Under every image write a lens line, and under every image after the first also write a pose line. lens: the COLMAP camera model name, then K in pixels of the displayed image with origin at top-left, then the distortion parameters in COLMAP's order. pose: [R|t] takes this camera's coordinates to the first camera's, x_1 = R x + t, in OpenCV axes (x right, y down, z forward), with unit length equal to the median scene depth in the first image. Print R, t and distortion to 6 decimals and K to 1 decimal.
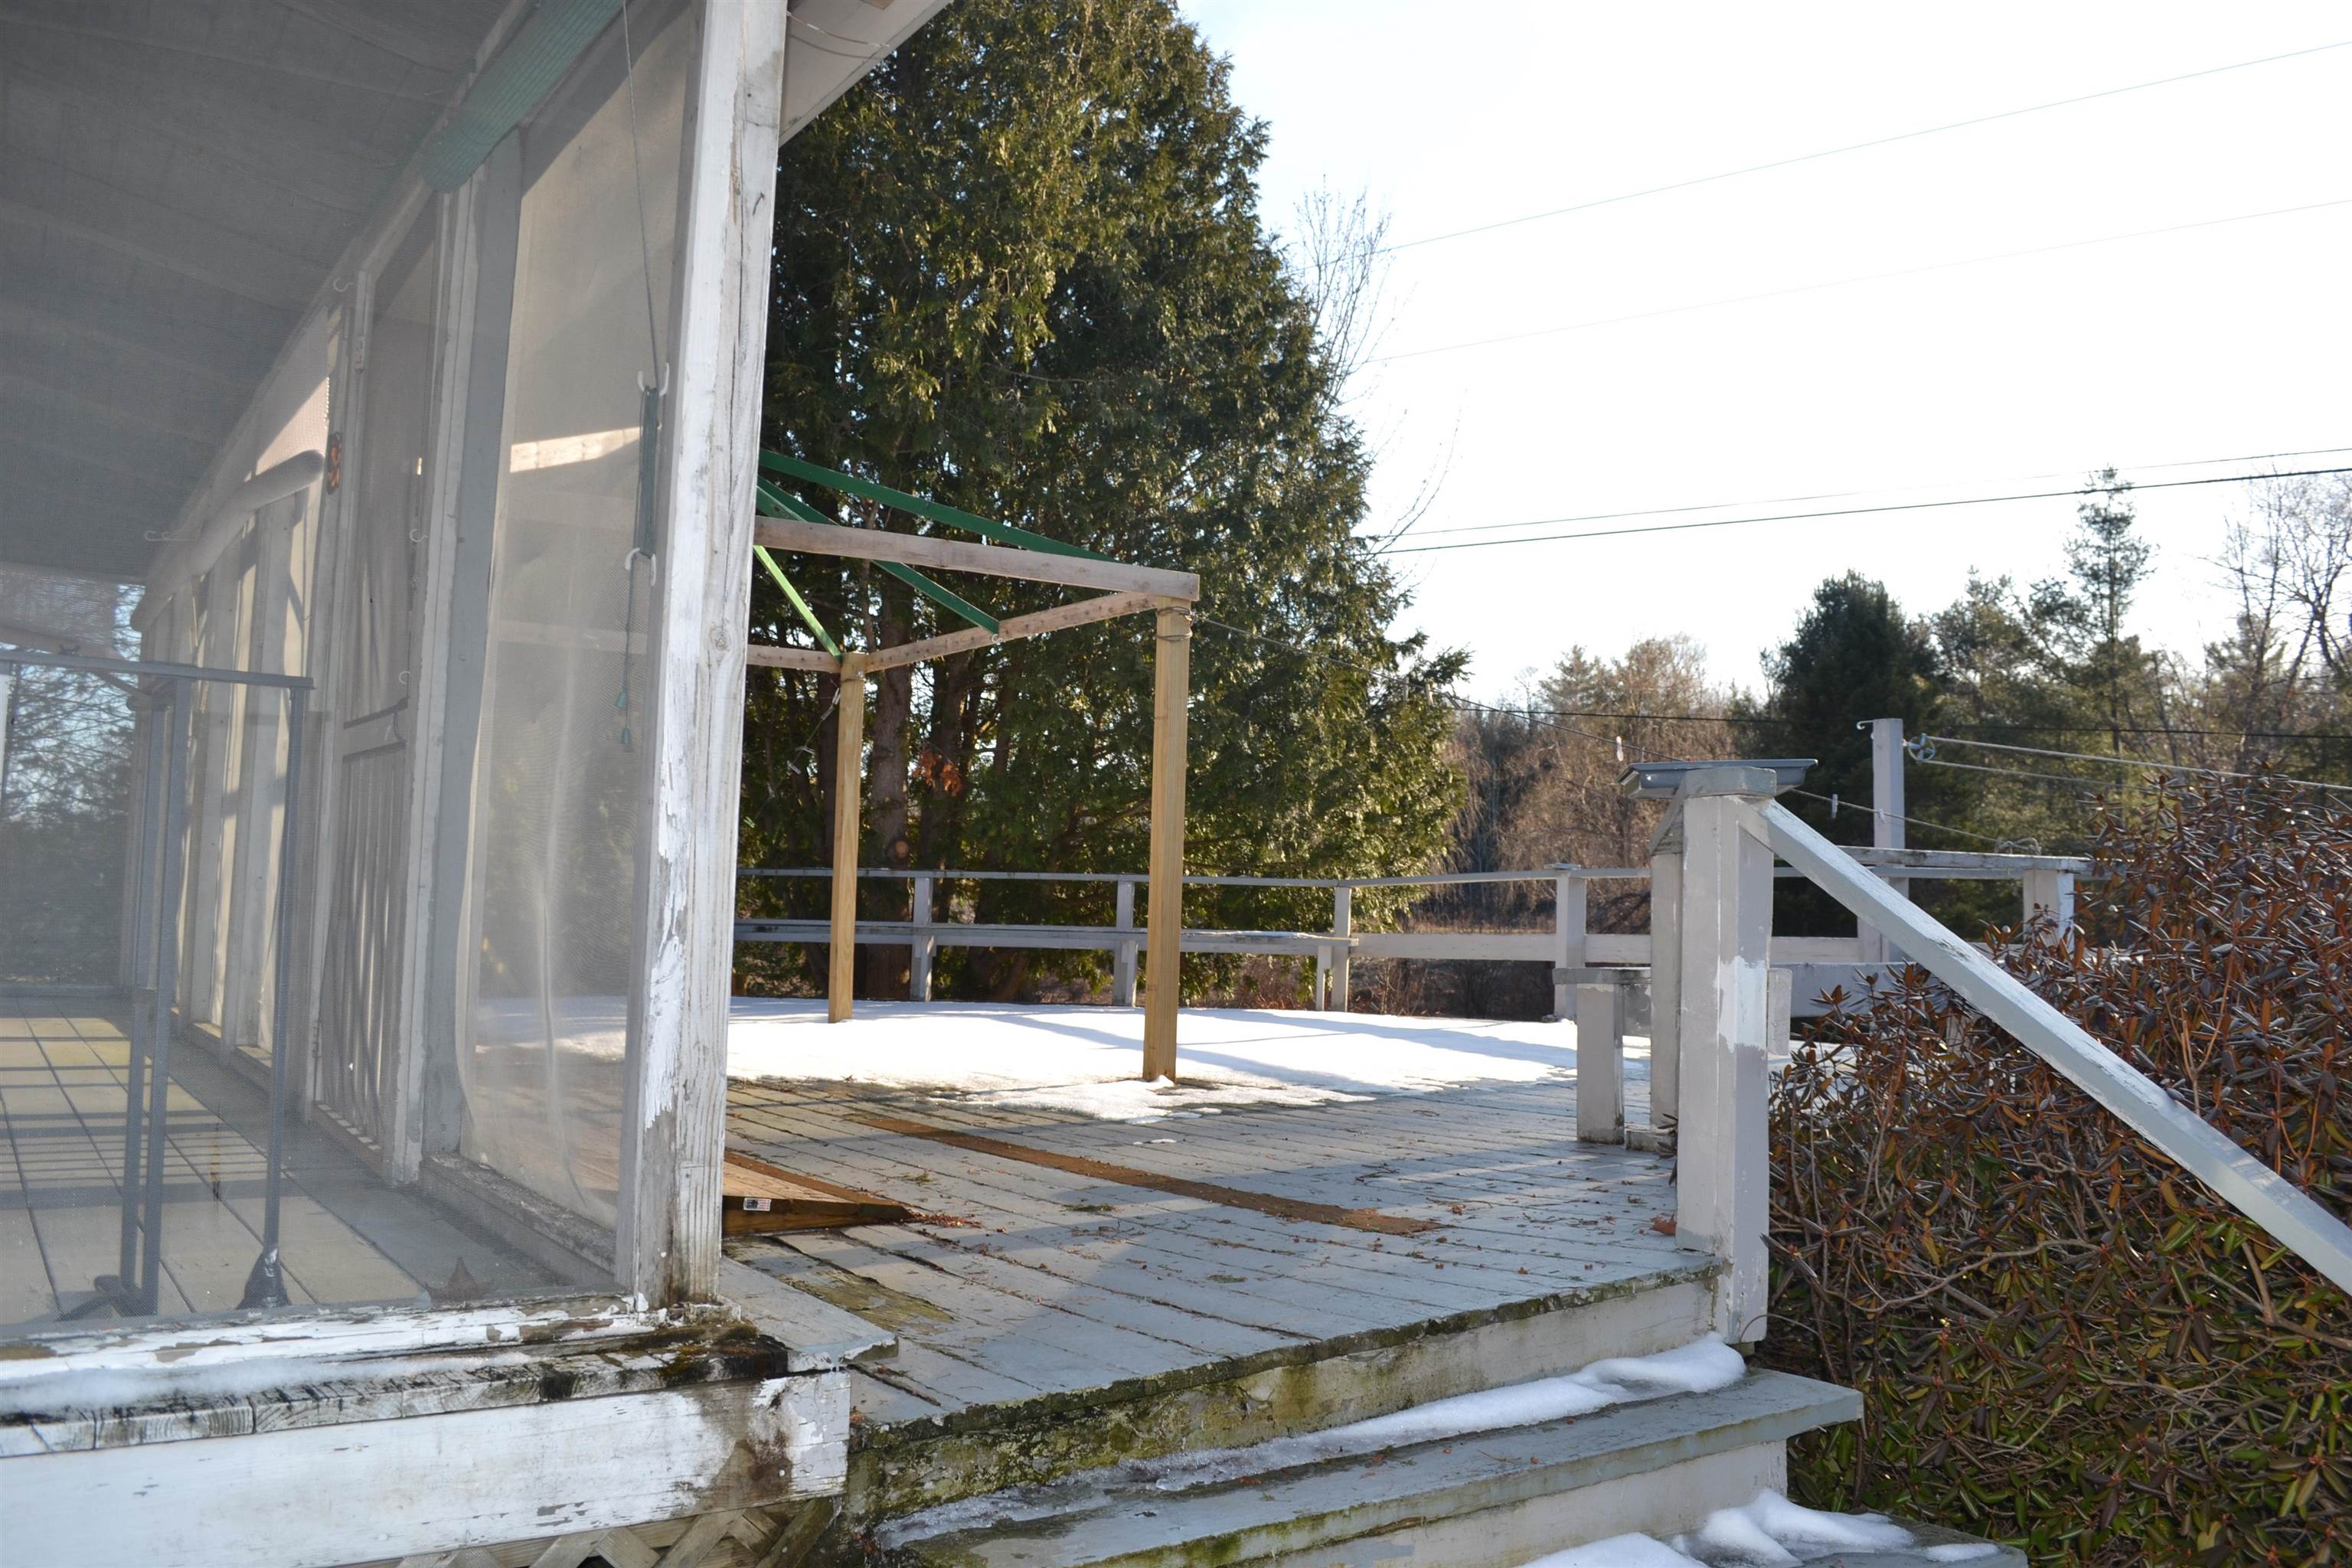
lens RADIAL K [[1916.4, 0, 1176.0], [0, 1916.4, 784.0], [0, 0, 1]] dist [-0.073814, 0.002468]
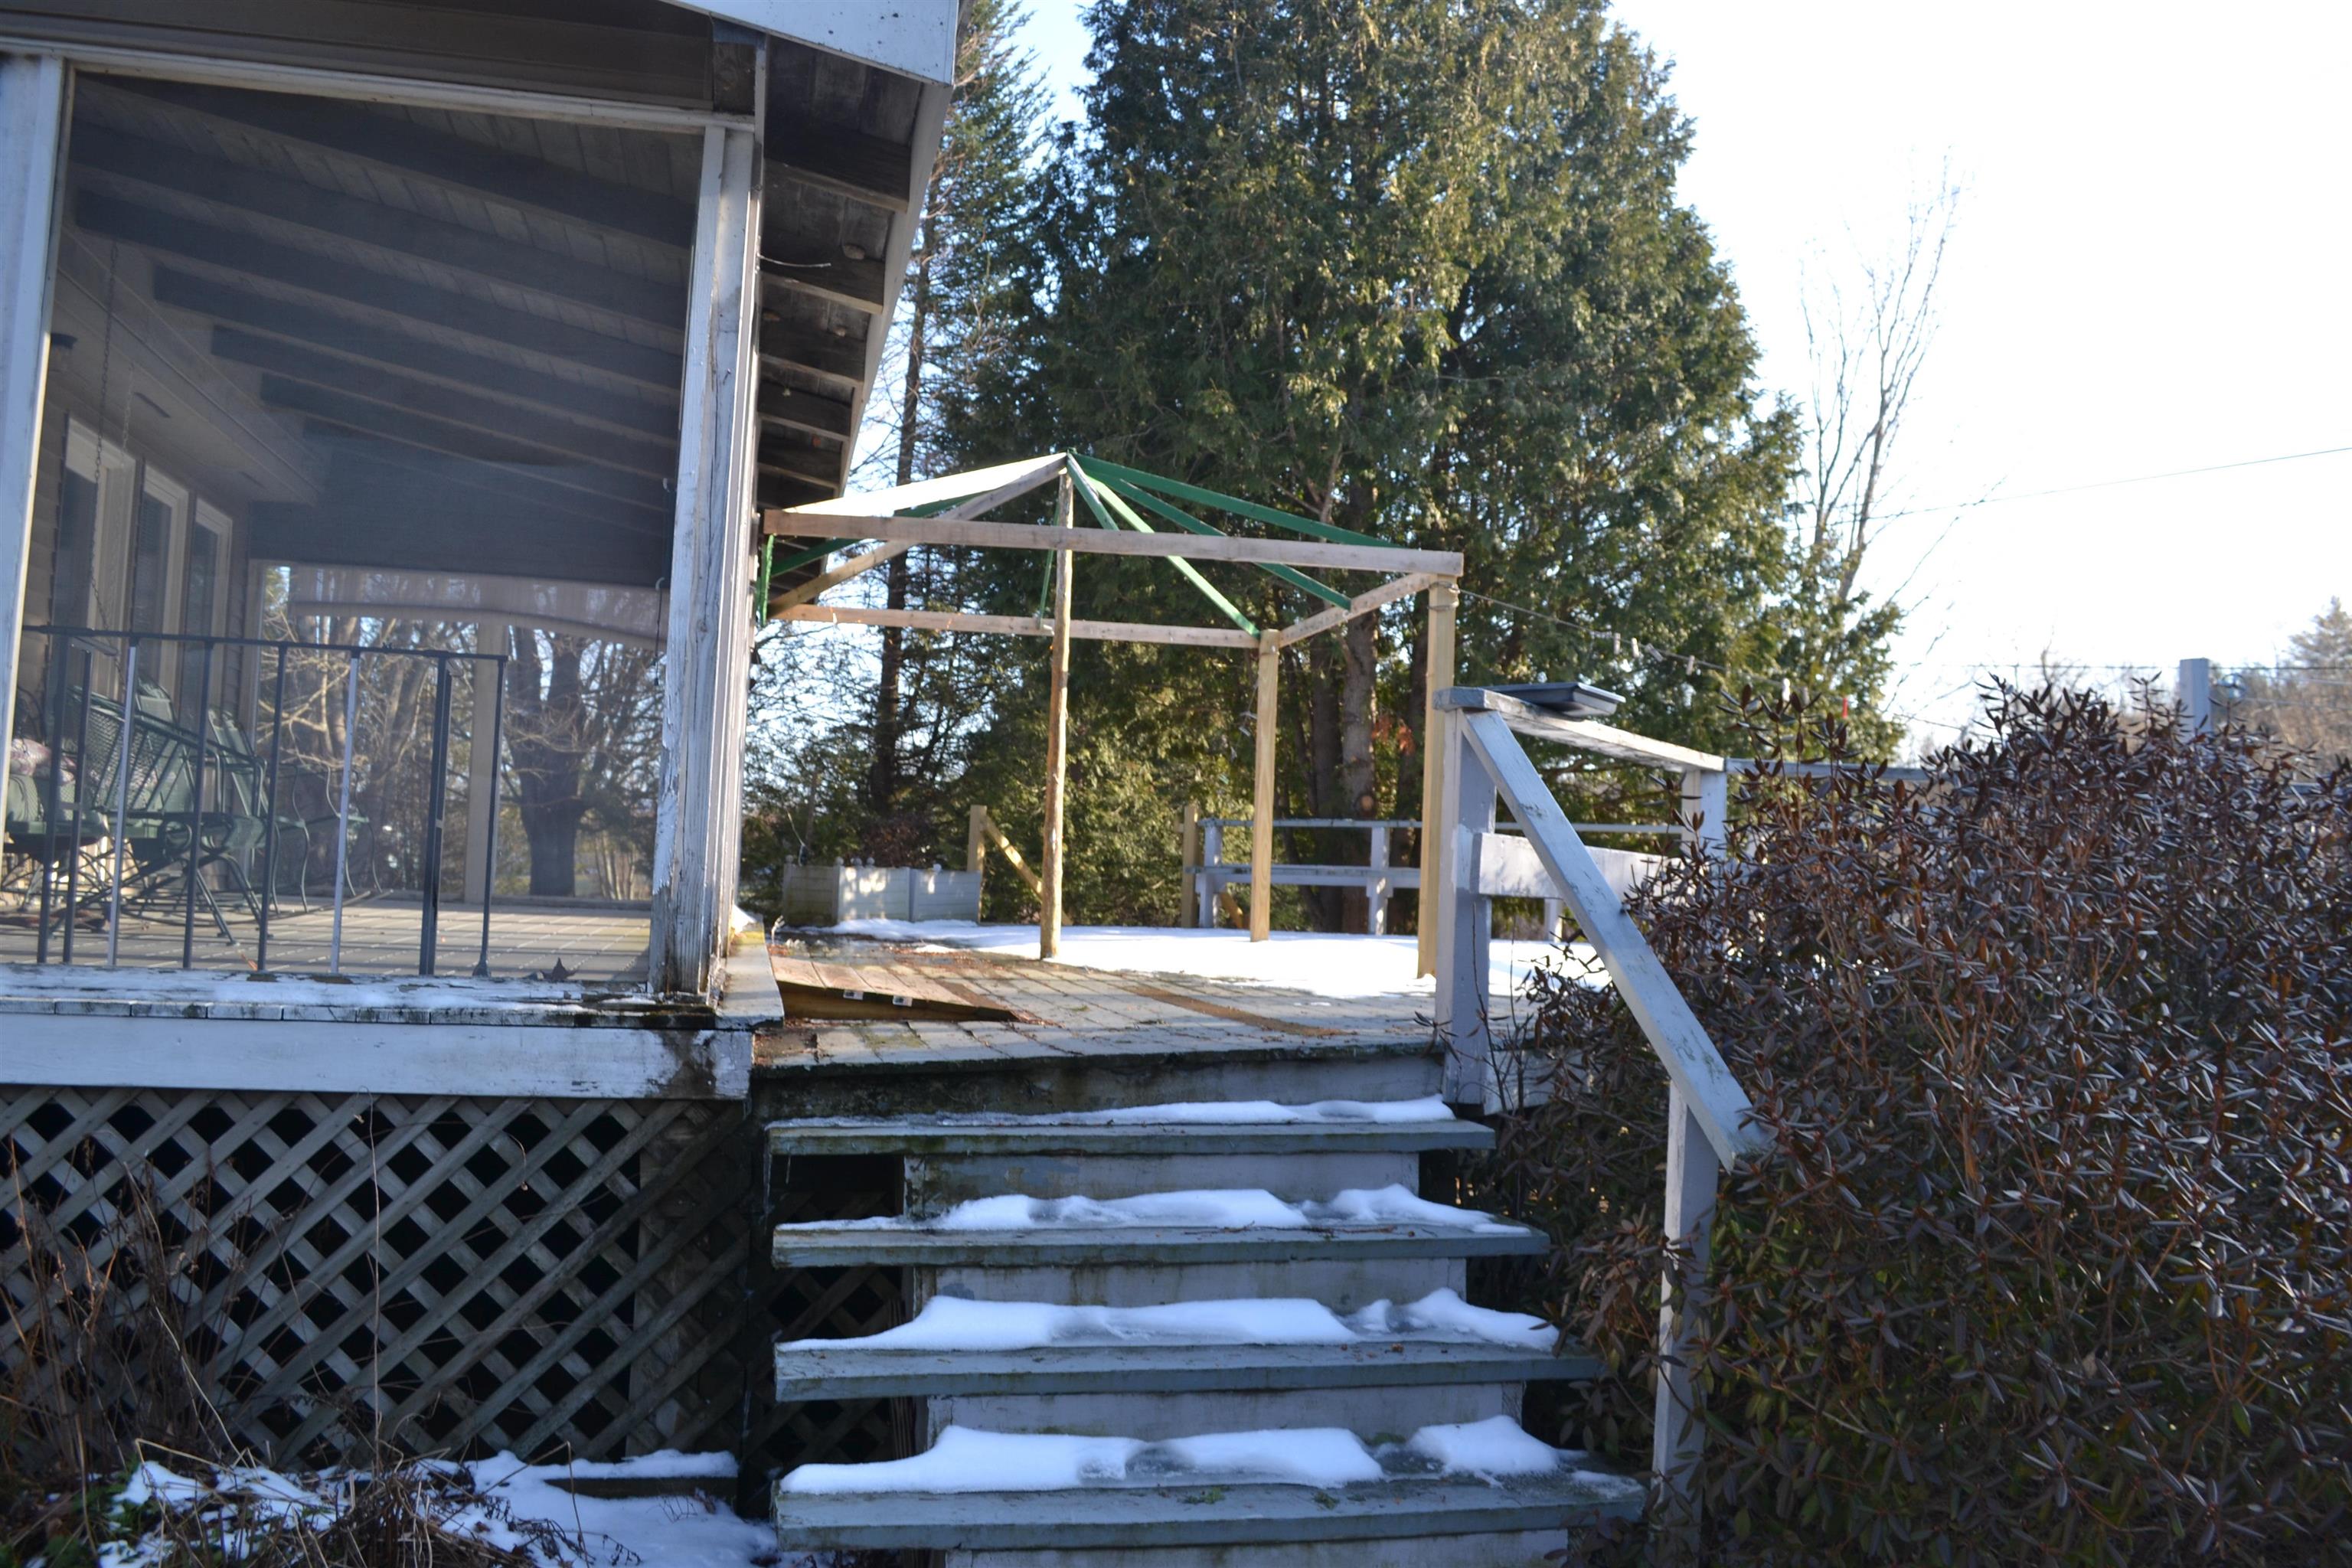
lens RADIAL K [[1961.5, 0, 1176.0], [0, 1961.5, 784.0], [0, 0, 1]] dist [-0.061104, 0.012369]
pose [[0.925064, -0.009803, -0.379685, 0.220047], [0.012720, 0.999906, 0.005176, 0.017238], [0.379599, -0.009618, 0.925101, -0.134813]]
